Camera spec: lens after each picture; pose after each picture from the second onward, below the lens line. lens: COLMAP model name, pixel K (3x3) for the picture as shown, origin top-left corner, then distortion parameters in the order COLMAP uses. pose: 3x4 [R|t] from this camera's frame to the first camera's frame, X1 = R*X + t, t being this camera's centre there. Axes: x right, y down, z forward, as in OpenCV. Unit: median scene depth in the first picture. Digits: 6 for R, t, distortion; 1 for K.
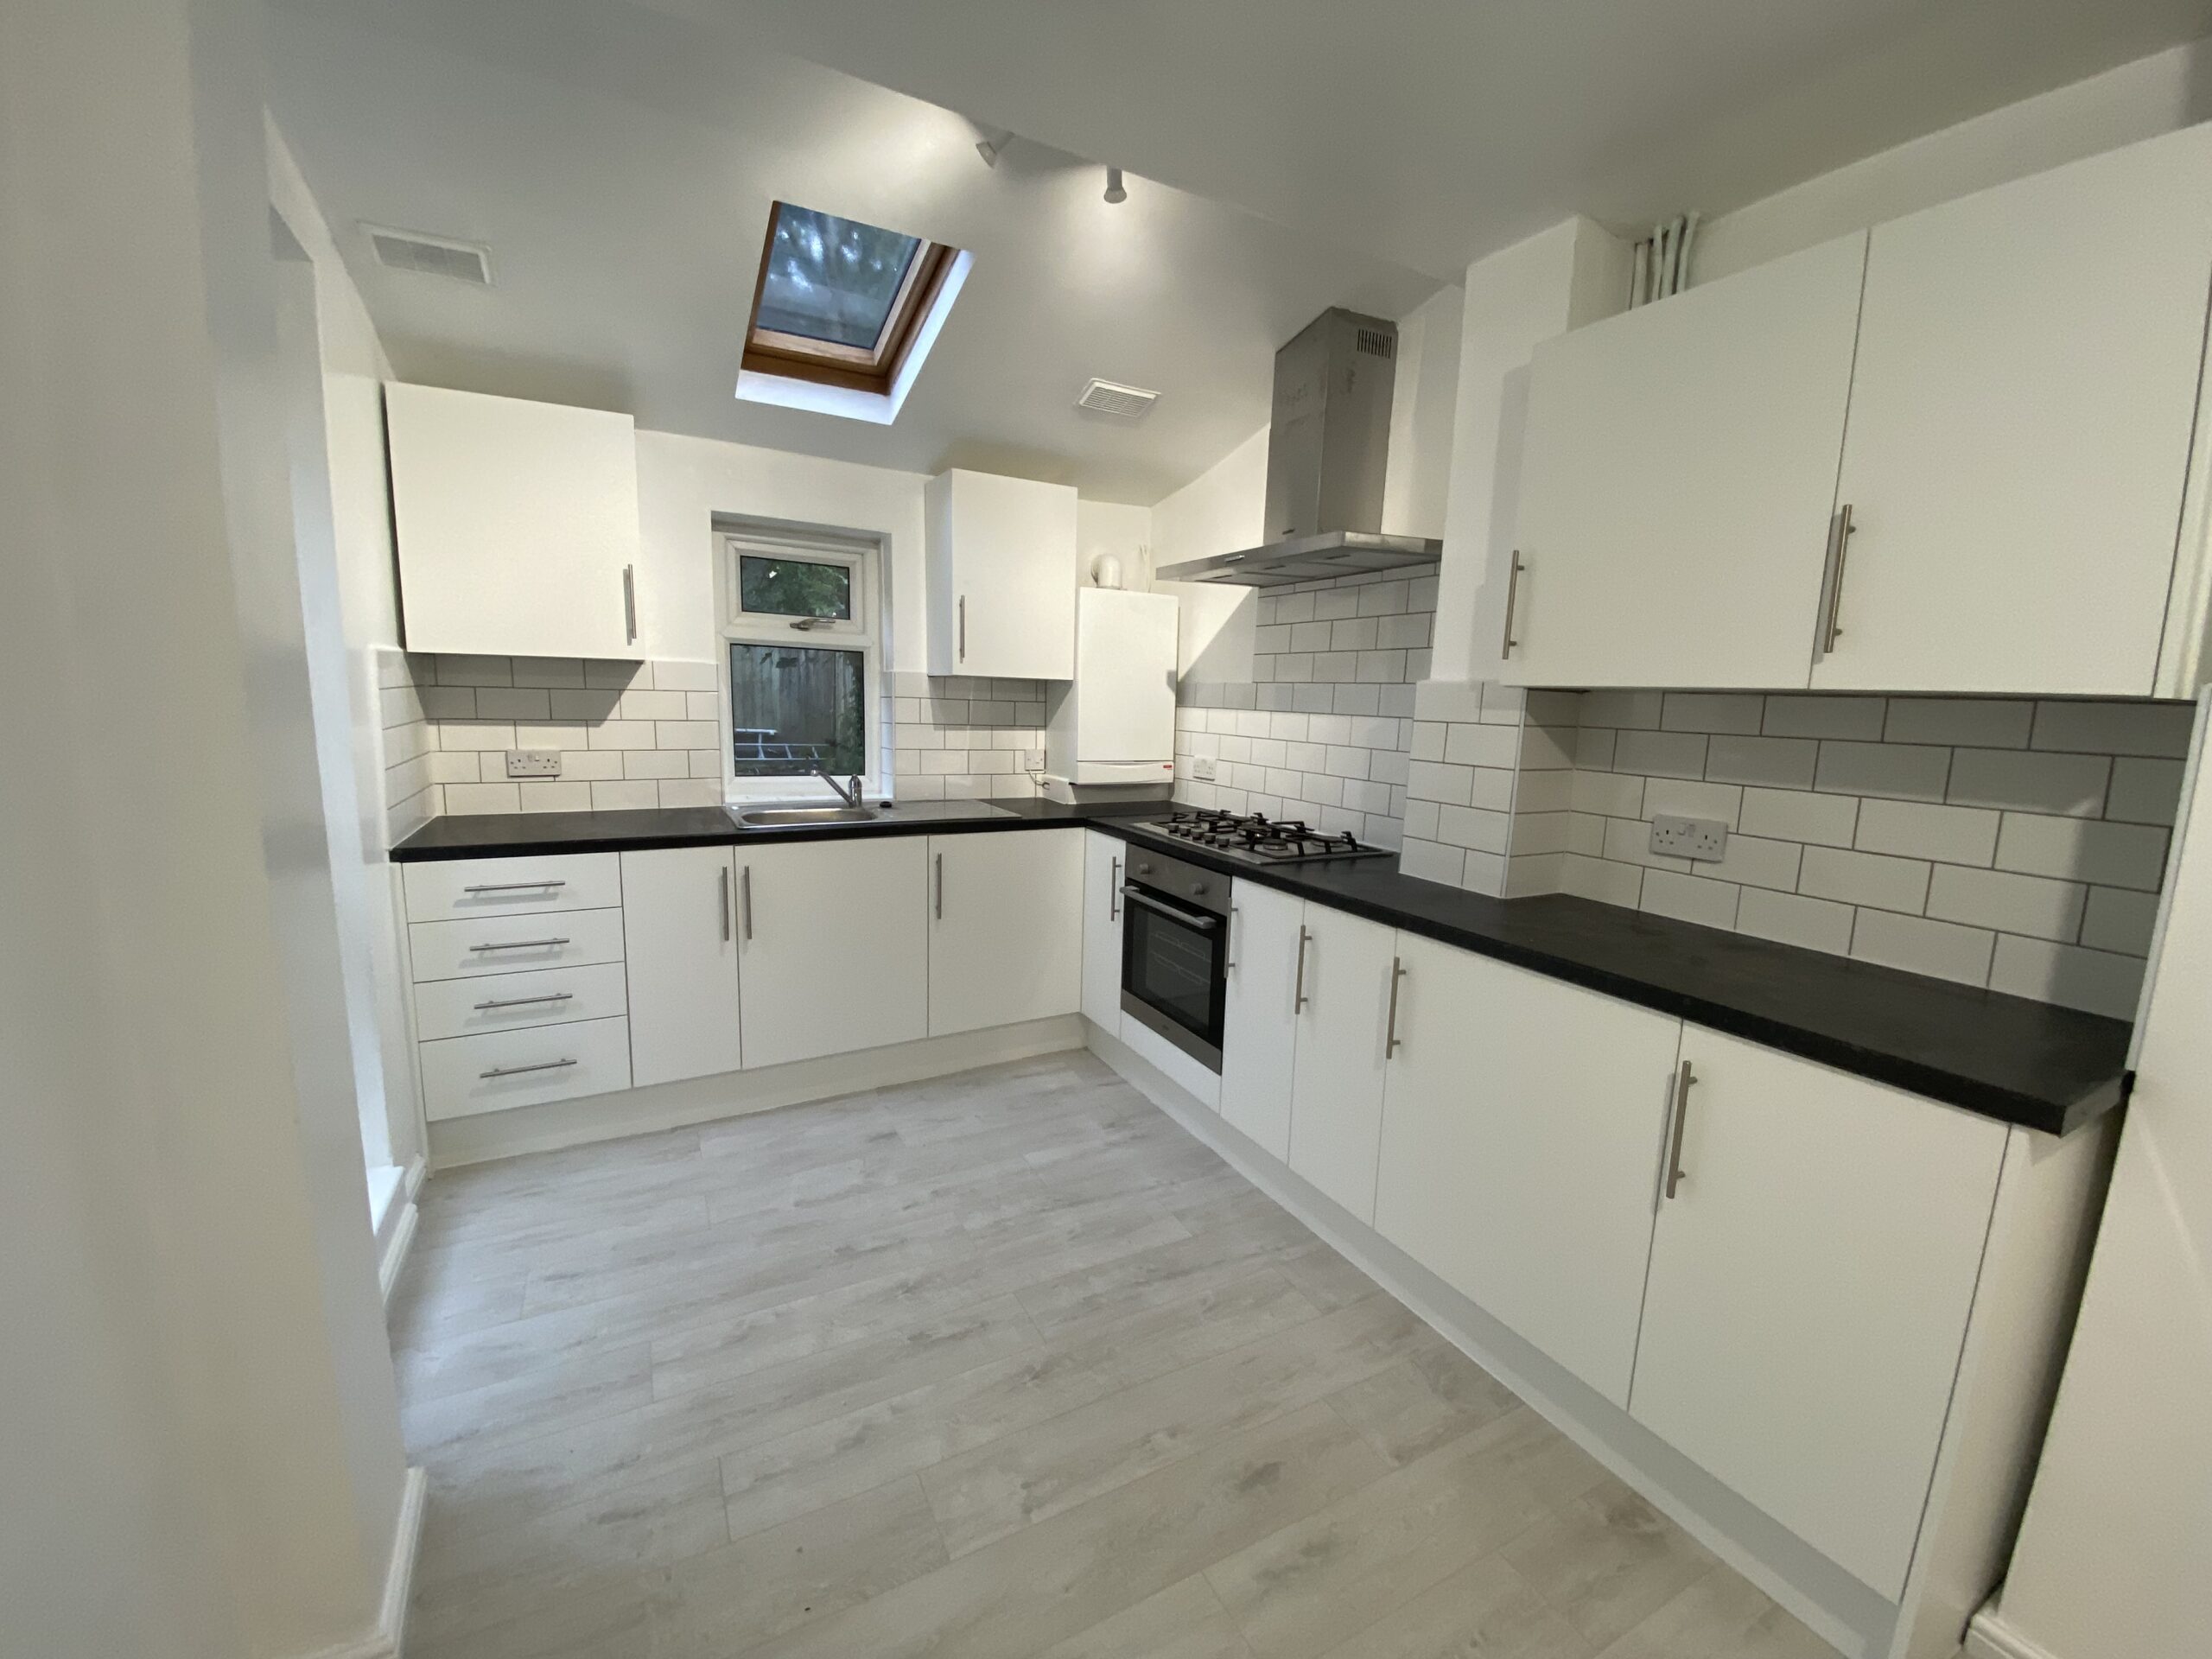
lens RADIAL K [[897.4, 0, 1112.8], [0, 897.4, 841.9], [0, 0, 1]] dist [-0.001908, -0.000351]
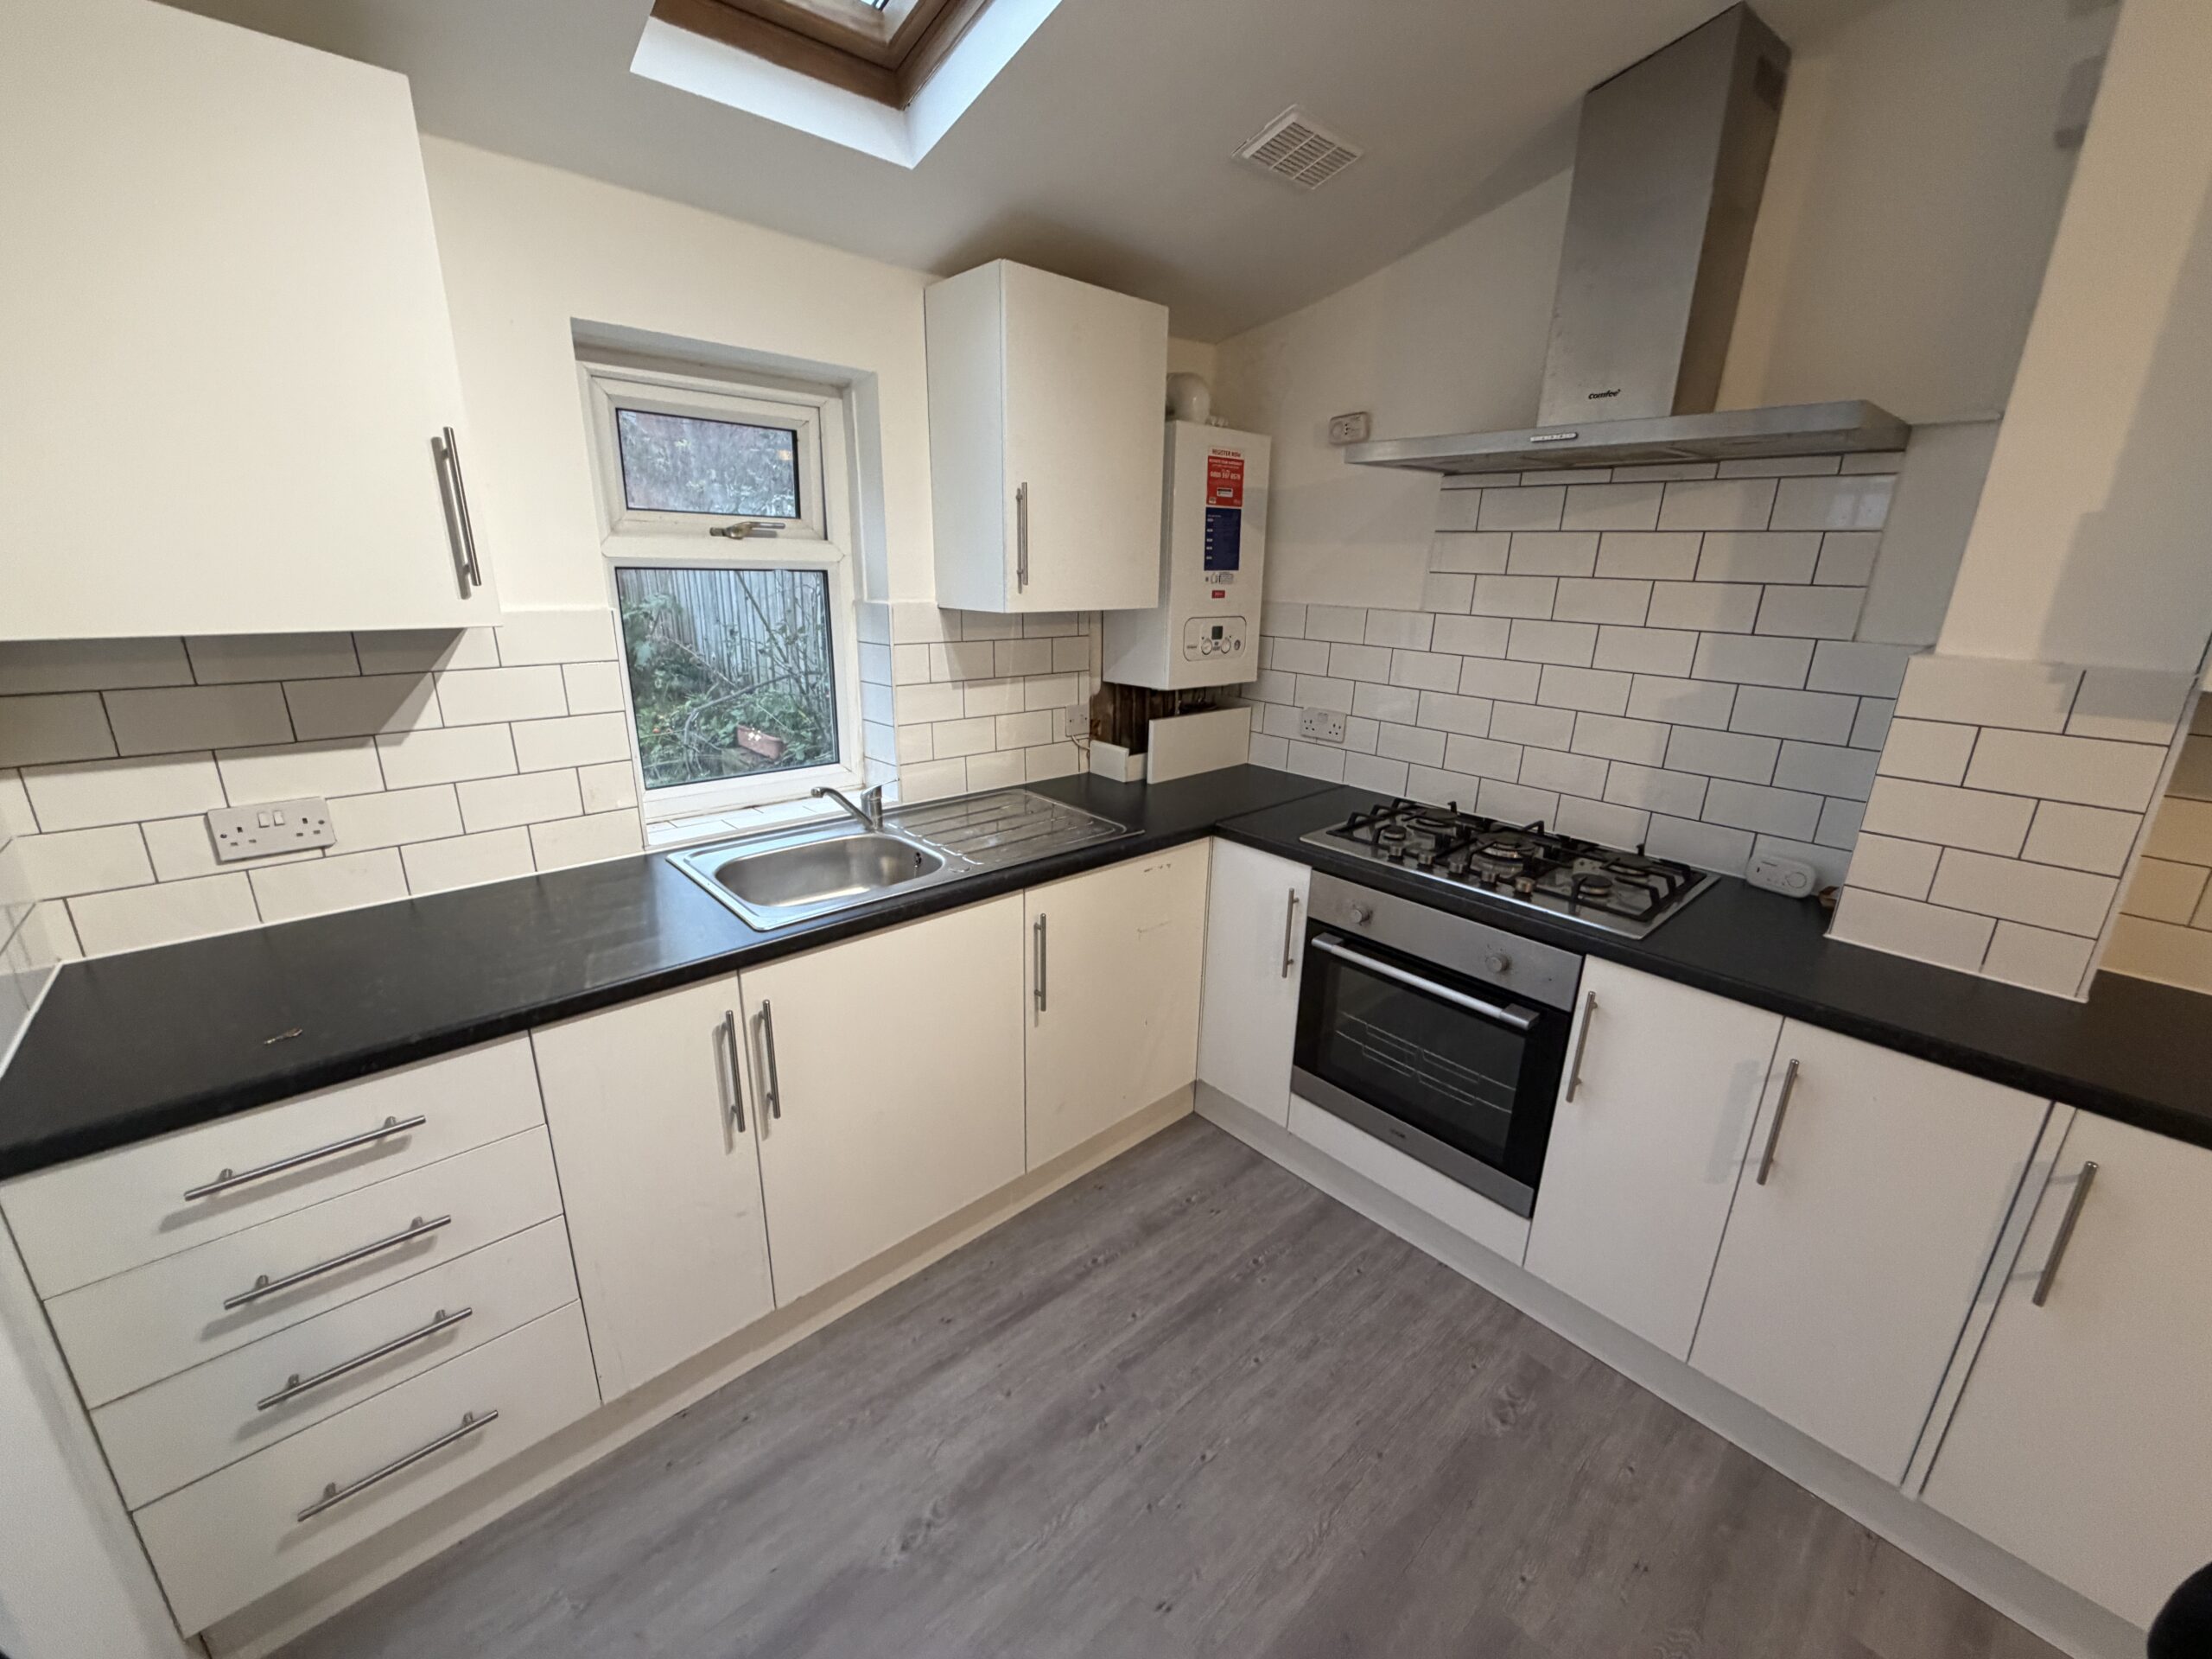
lens RADIAL K [[880.8, 0, 1095.2], [0, 880.8, 825.6], [0, 0, 1]] dist [-0.006263, 0.000877]
pose [[0.972847, -0.077149, 0.218214, -0.288995], [0.046121, 0.988522, 0.143868, -0.136094], [-0.226809, -0.129897, 0.965238, 0.399027]]
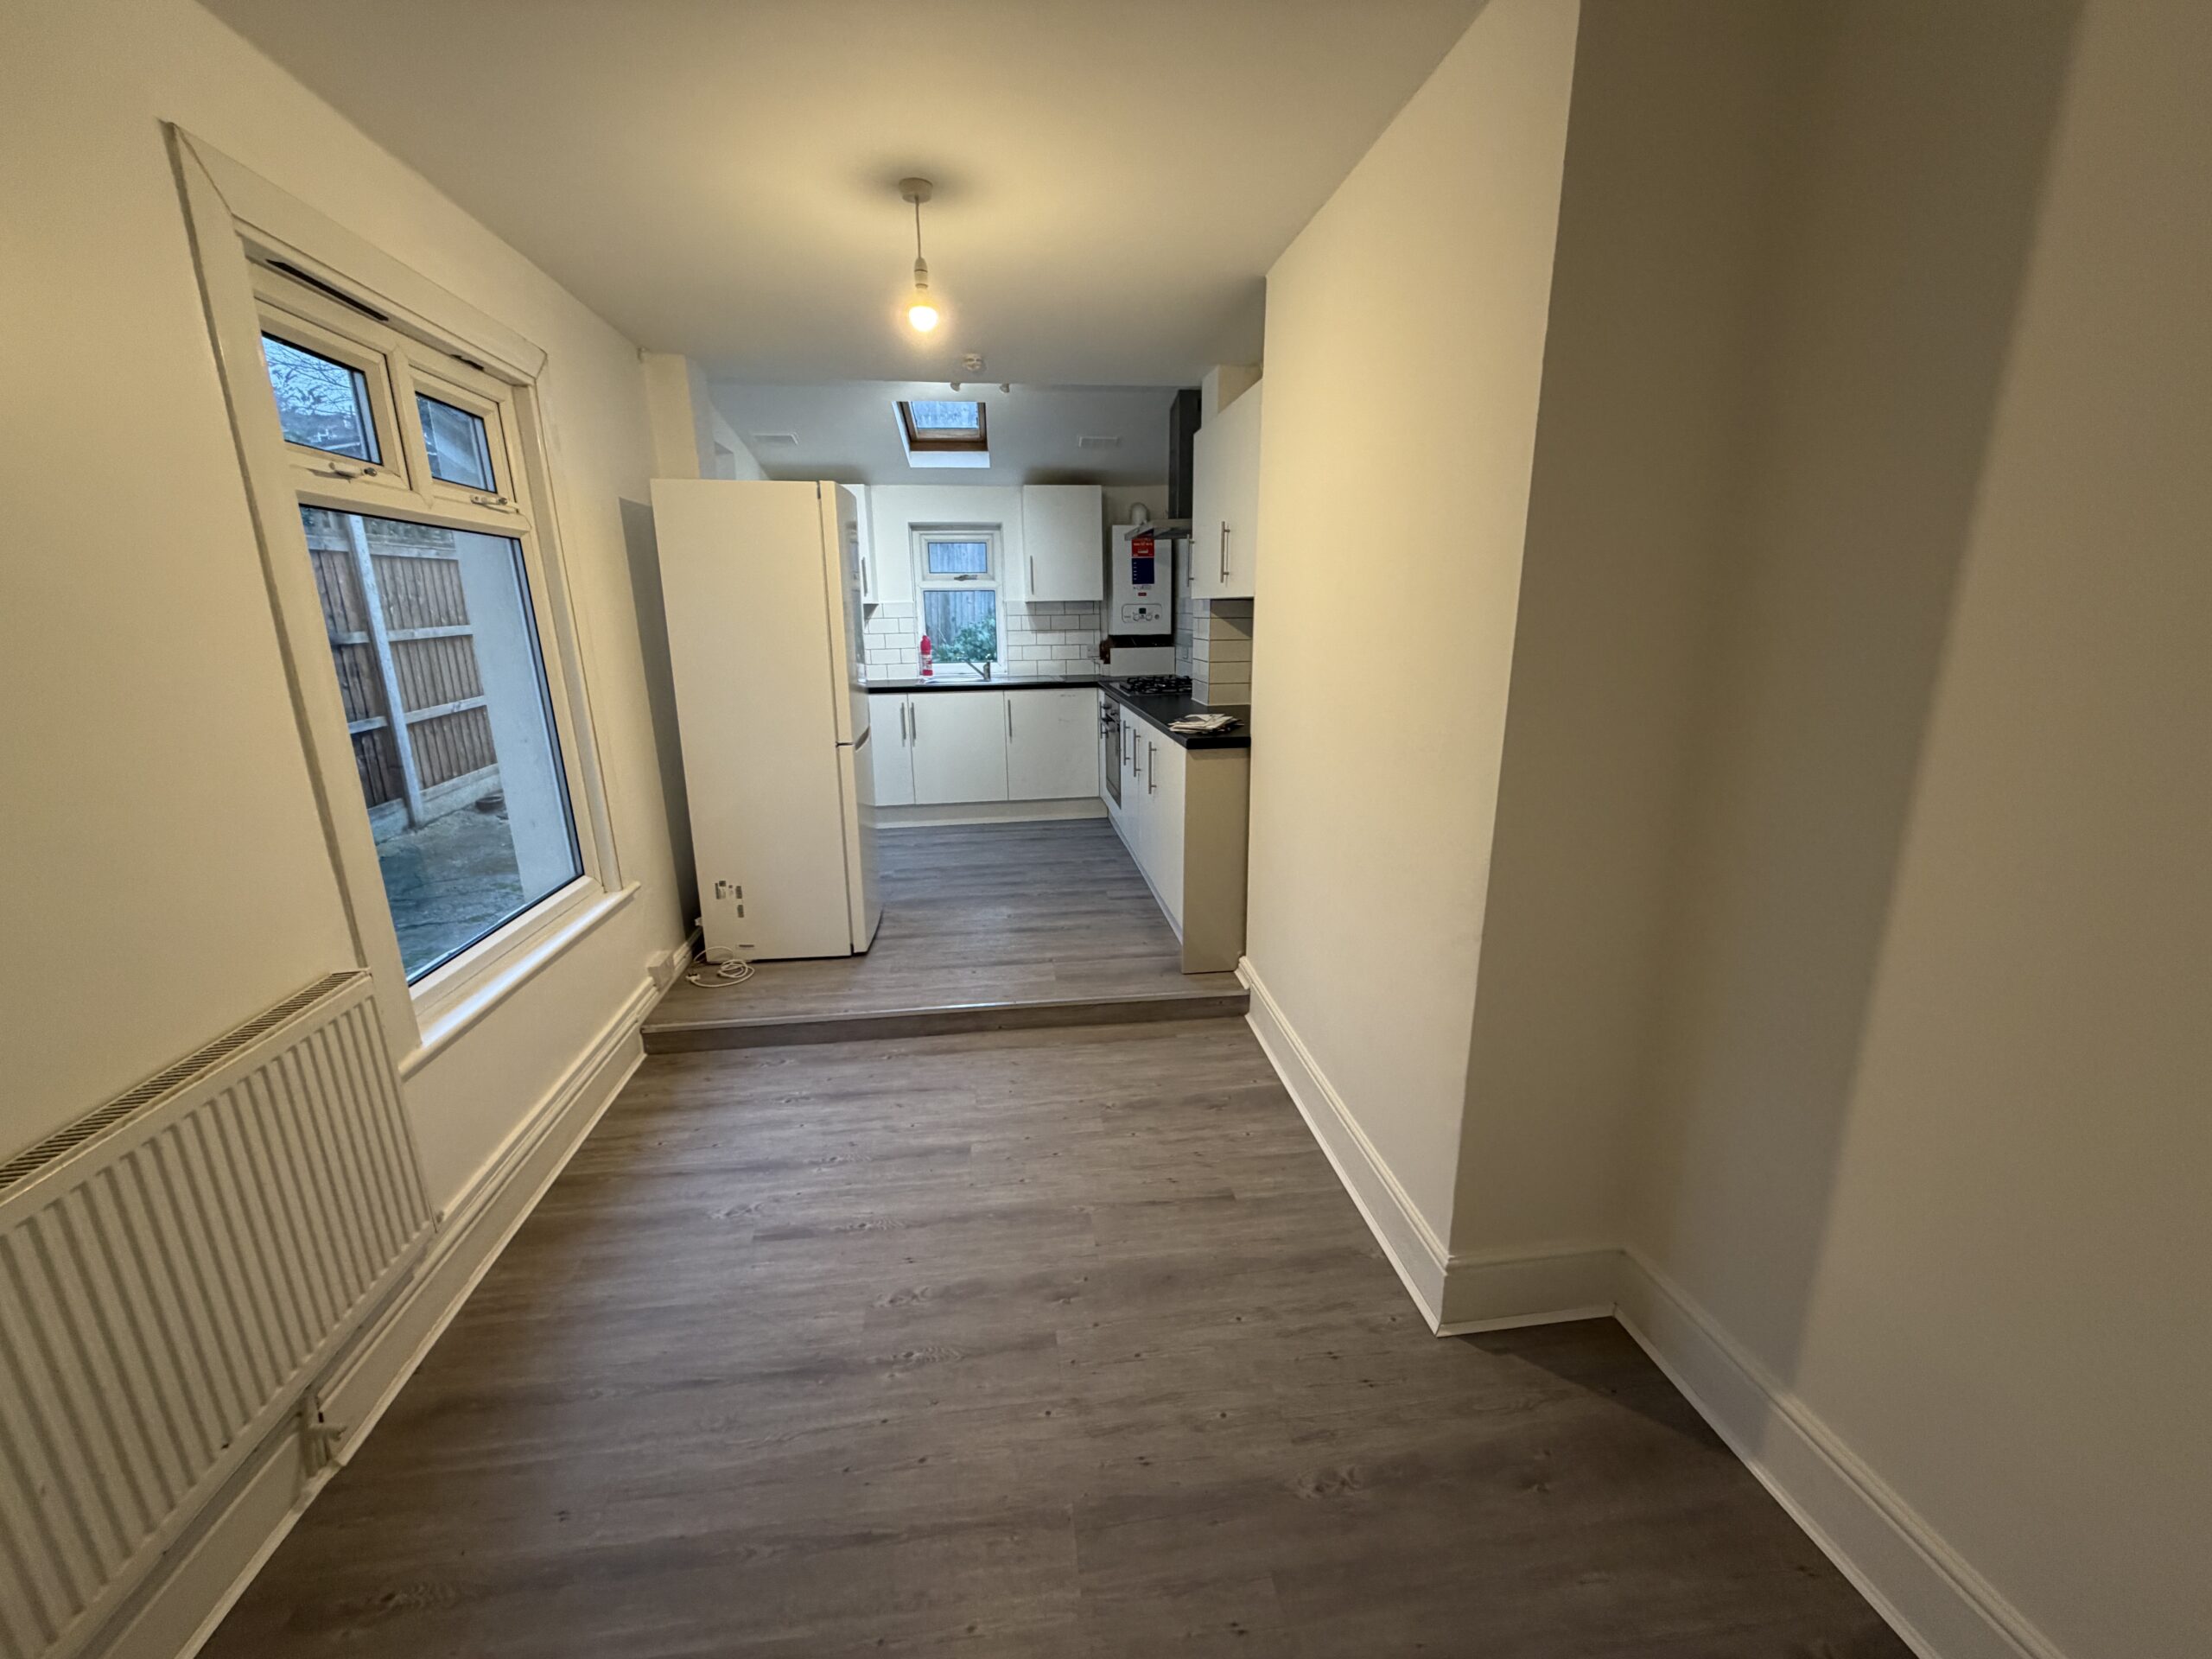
lens RADIAL K [[880.8, 0, 1104.5], [0, 880.8, 833.0], [0, 0, 1]] dist [-0.006263, 0.000877]
pose [[0.931022, 0.045934, -0.362062, 0.672156], [-0.013297, 0.995659, 0.092125, 0.117537], [0.364722, -0.080956, 0.927591, -0.661353]]
